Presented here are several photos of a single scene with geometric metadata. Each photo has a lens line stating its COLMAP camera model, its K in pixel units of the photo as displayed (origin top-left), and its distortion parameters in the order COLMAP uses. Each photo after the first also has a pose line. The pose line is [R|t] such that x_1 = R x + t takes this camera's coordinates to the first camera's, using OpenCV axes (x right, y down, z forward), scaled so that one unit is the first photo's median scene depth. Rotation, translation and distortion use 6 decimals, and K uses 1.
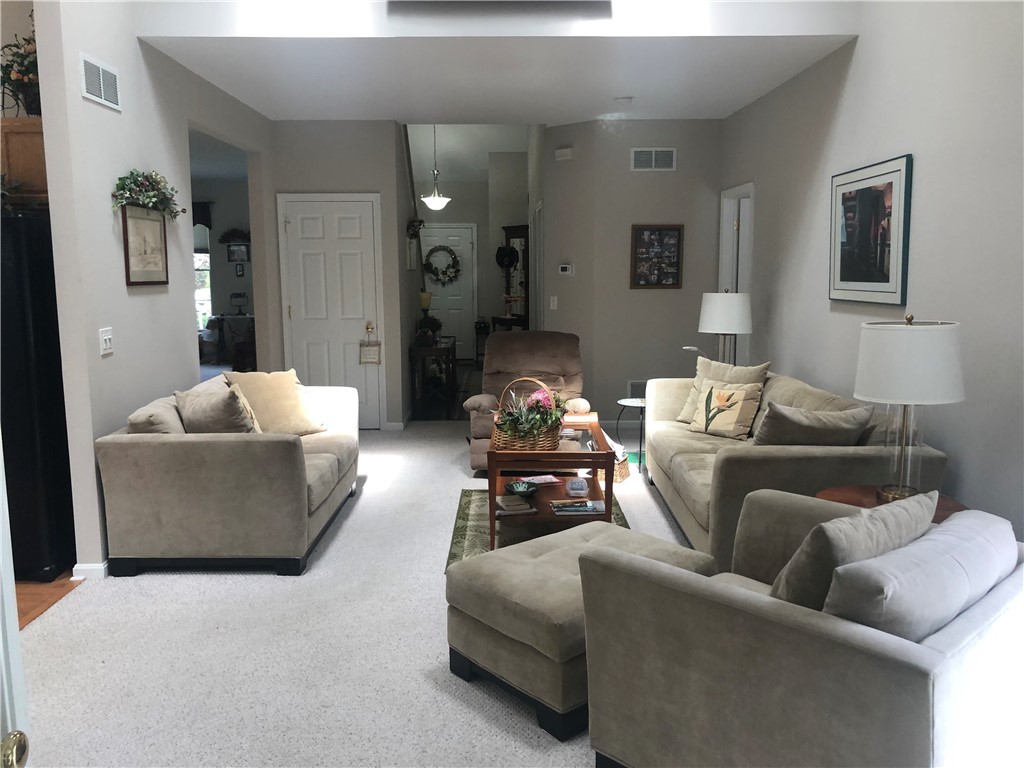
lens RADIAL K [[847.4, 0, 513.4], [0, 847.4, 375.0], [0, 0, 1]] dist [-0.003640, 0.003473]
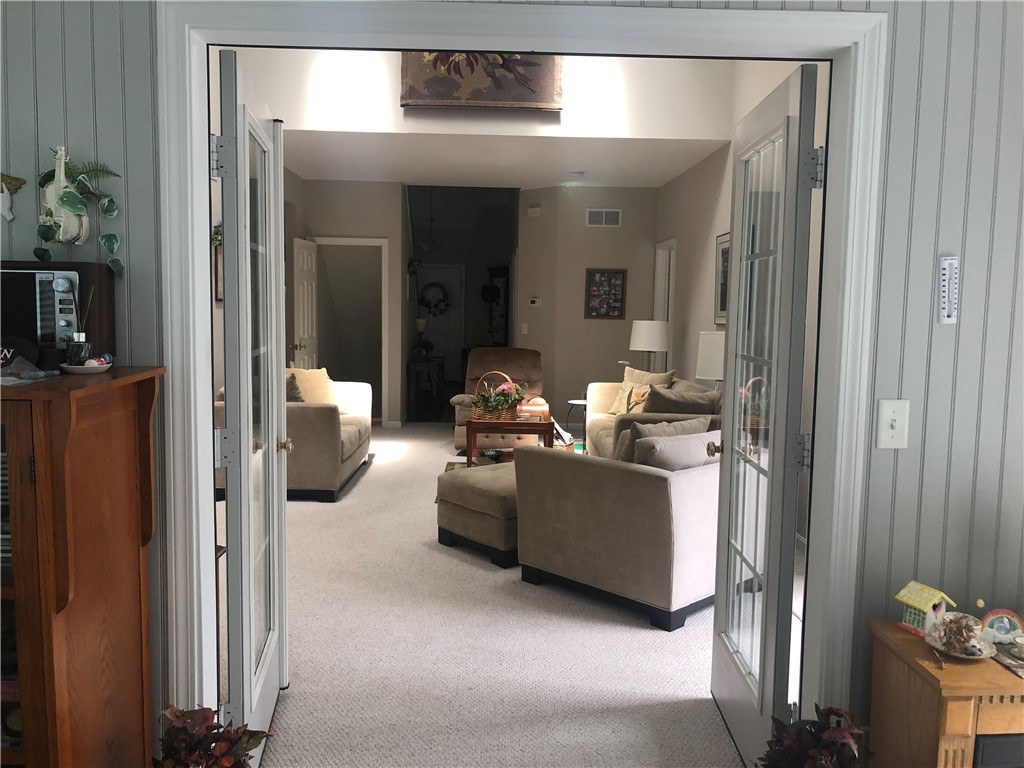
lens RADIAL K [[847.4, 0, 511.1], [0, 847.4, 386.4], [0, 0, 1]] dist [-0.003640, 0.003473]
pose [[0.999623, 0.024374, 0.012612, 0.019811], [-0.023911, 0.999078, -0.035666, 0.062463], [-0.013470, 0.035351, 0.999284, -0.342852]]
